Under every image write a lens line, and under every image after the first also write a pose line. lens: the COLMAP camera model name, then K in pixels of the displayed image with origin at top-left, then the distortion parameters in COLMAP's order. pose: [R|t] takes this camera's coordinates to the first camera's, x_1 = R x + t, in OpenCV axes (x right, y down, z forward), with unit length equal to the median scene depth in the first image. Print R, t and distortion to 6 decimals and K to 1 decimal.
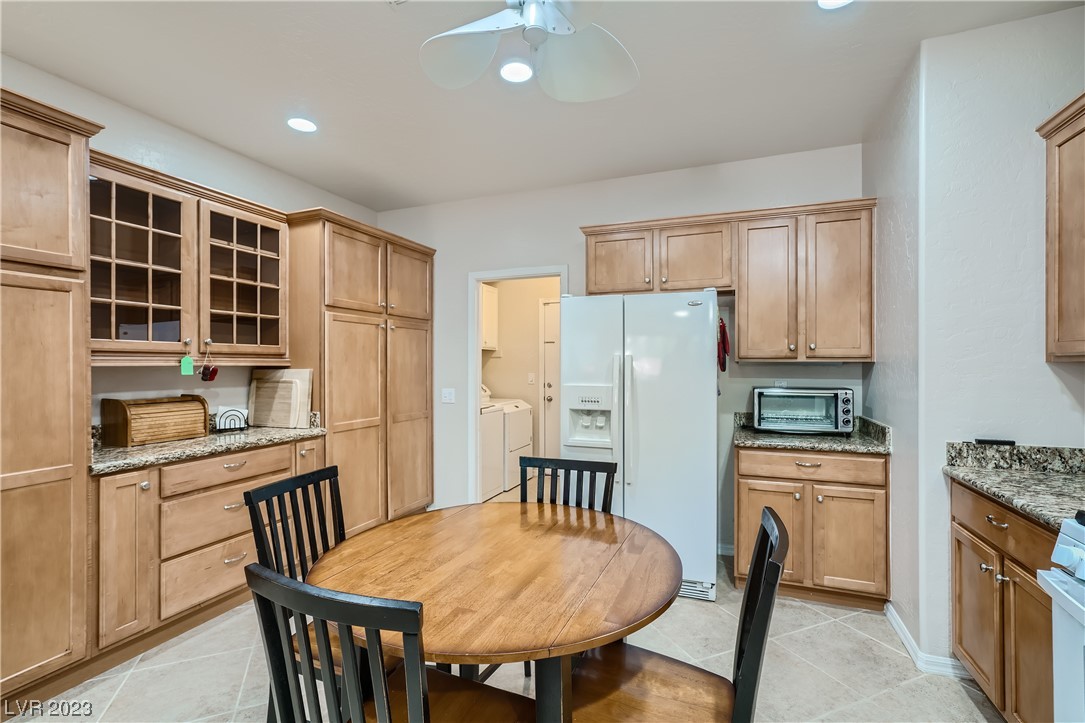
lens RADIAL K [[496.9, 0, 539.7], [0, 496.9, 362.5], [0, 0, 1]] dist [-0.011133, 0.005243]
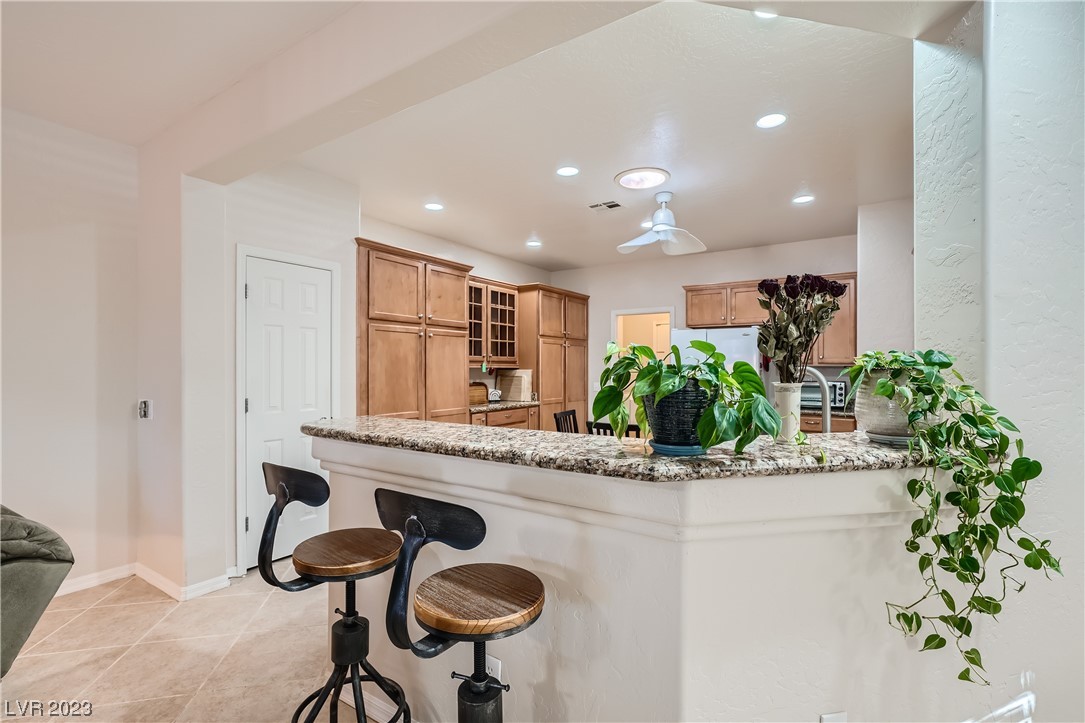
lens RADIAL K [[496.9, 0, 543.2], [0, 496.9, 369.8], [0, 0, 1]] dist [-0.011133, 0.005243]
pose [[0.980408, 0.002402, -0.196962, -0.059980], [-0.001475, 0.999987, 0.004854, 0.005370], [0.196972, -0.004468, 0.980399, -0.906126]]
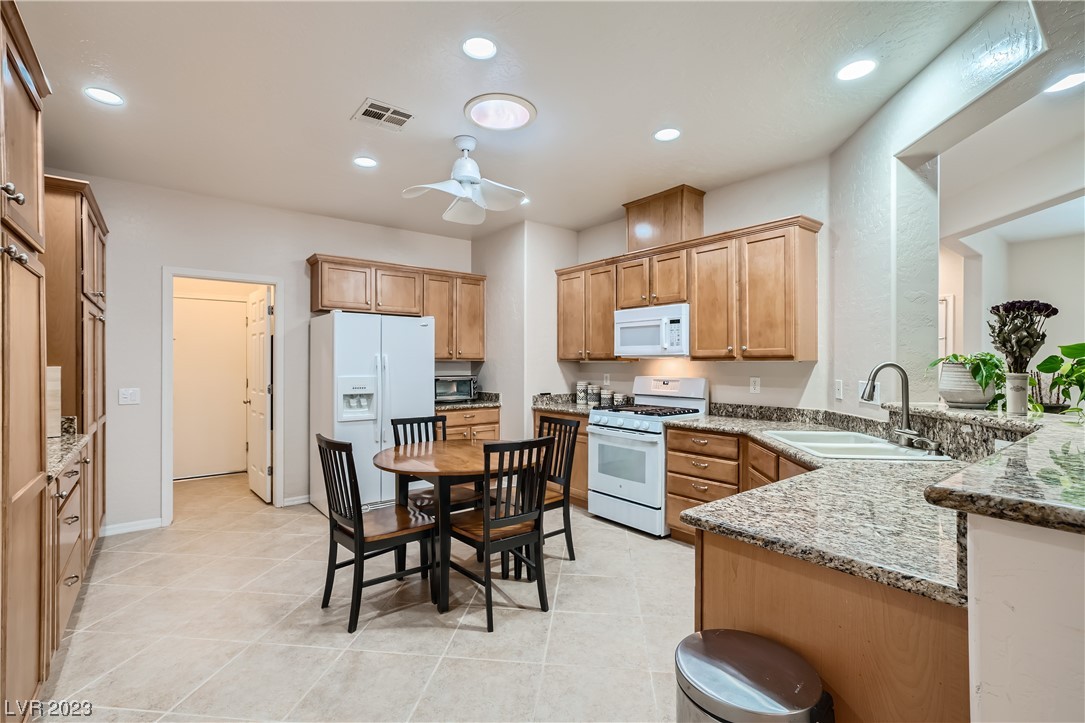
lens RADIAL K [[496.9, 0, 537.6], [0, 496.9, 362.4], [0, 0, 1]] dist [-0.011133, 0.005243]
pose [[0.509789, 0.002718, 0.860295, -0.872518], [-0.000454, 0.999996, -0.002890, 0.008889], [-0.860299, 0.001083, 0.509789, -0.160728]]
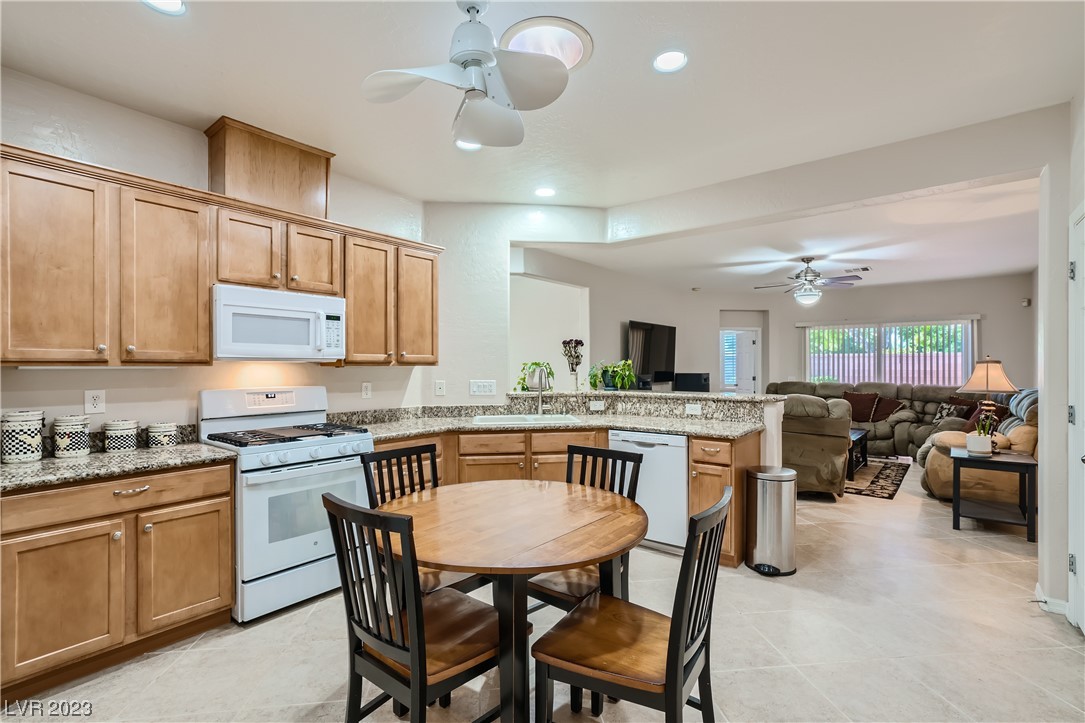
lens RADIAL K [[496.9, 0, 537.2], [0, 496.9, 371.0], [0, 0, 1]] dist [-0.011133, 0.005243]
pose [[-0.958121, 0.001325, 0.286361, -0.264755], [0.004067, 0.999951, 0.008982, 0.003358], [-0.286336, 0.009771, -0.958080, 1.145563]]
